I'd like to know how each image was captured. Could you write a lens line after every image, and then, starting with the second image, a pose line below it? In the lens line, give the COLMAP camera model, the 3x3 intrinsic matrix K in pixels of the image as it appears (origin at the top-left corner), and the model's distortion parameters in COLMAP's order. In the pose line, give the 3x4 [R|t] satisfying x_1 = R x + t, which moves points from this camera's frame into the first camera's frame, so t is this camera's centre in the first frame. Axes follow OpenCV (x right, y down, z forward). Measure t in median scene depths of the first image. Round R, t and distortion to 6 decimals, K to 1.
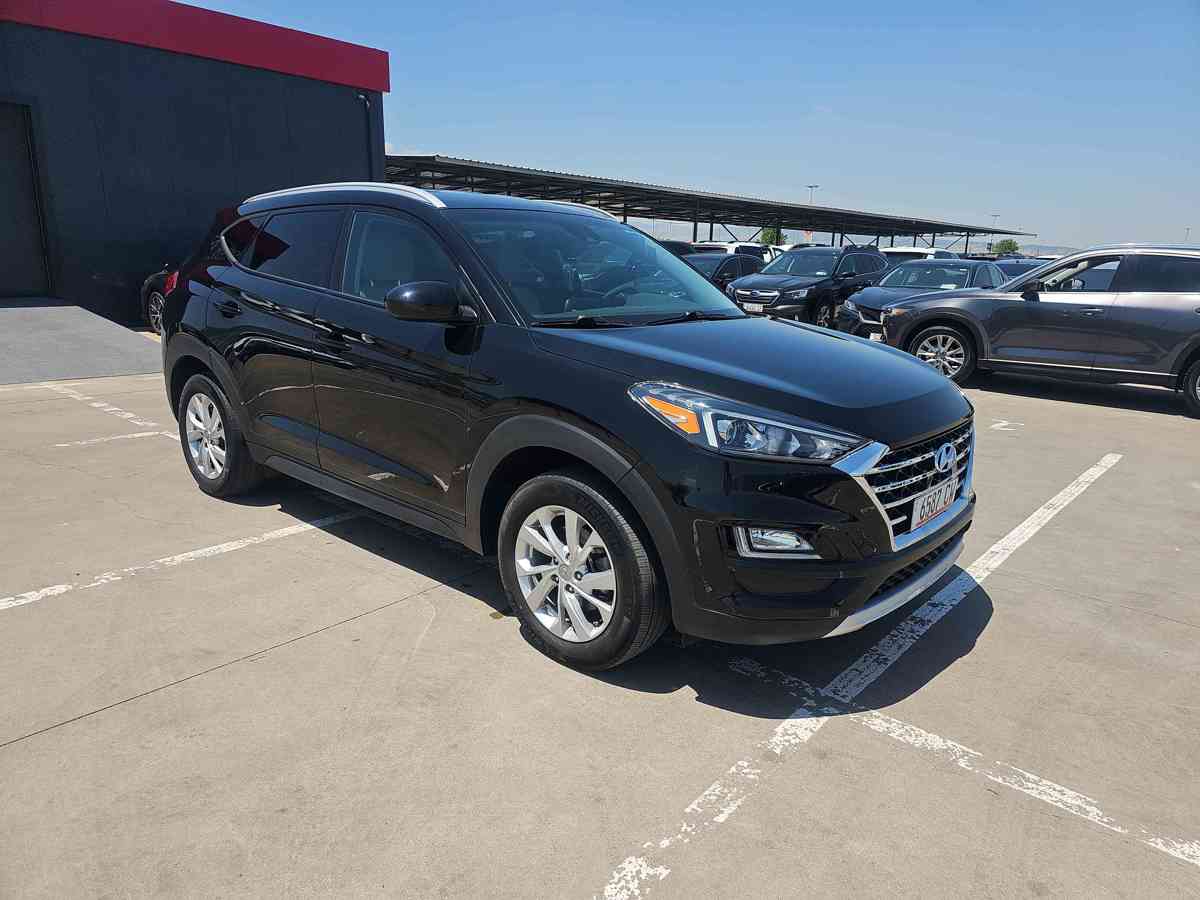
lens RADIAL K [[788.5, 0, 606.6], [0, 788.5, 432.9], [0, 0, 1]] dist [0.076937, -0.090743]
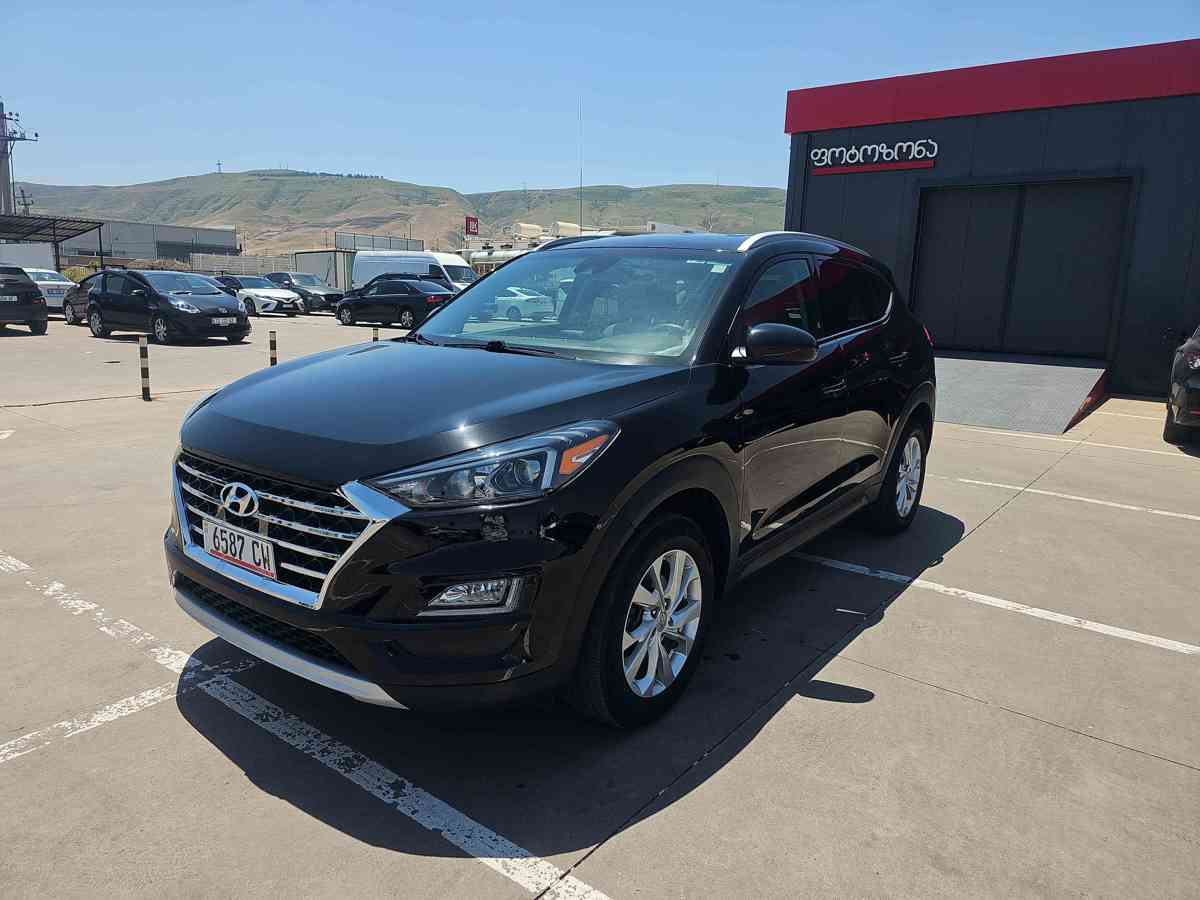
lens RADIAL K [[790.1, 0, 604.7], [0, 790.1, 452.6], [0, 0, 1]] dist [0.071908, -0.079213]
pose [[0.080006, 0.175734, -0.981181, 1.329183], [-0.248140, 0.956860, 0.151145, -0.251850], [0.965415, 0.231378, 0.120161, 1.317455]]
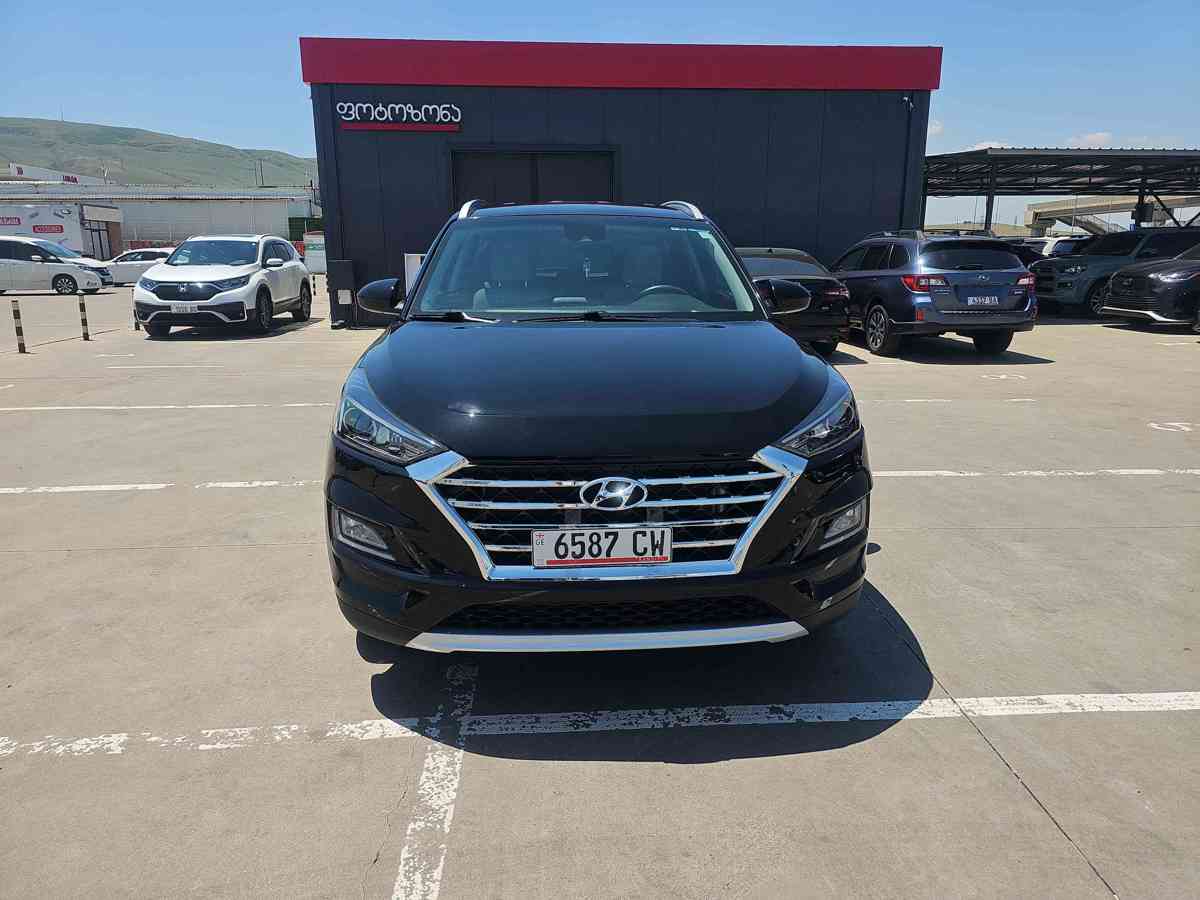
lens RADIAL K [[788.5, 0, 606.6], [0, 788.5, 432.9], [0, 0, 1]] dist [0.076937, -0.090743]
pose [[0.709003, 0.130347, -0.693054, 1.007080], [-0.137530, 0.989457, 0.045398, -0.070055], [0.691665, 0.063129, 0.719454, 0.431939]]
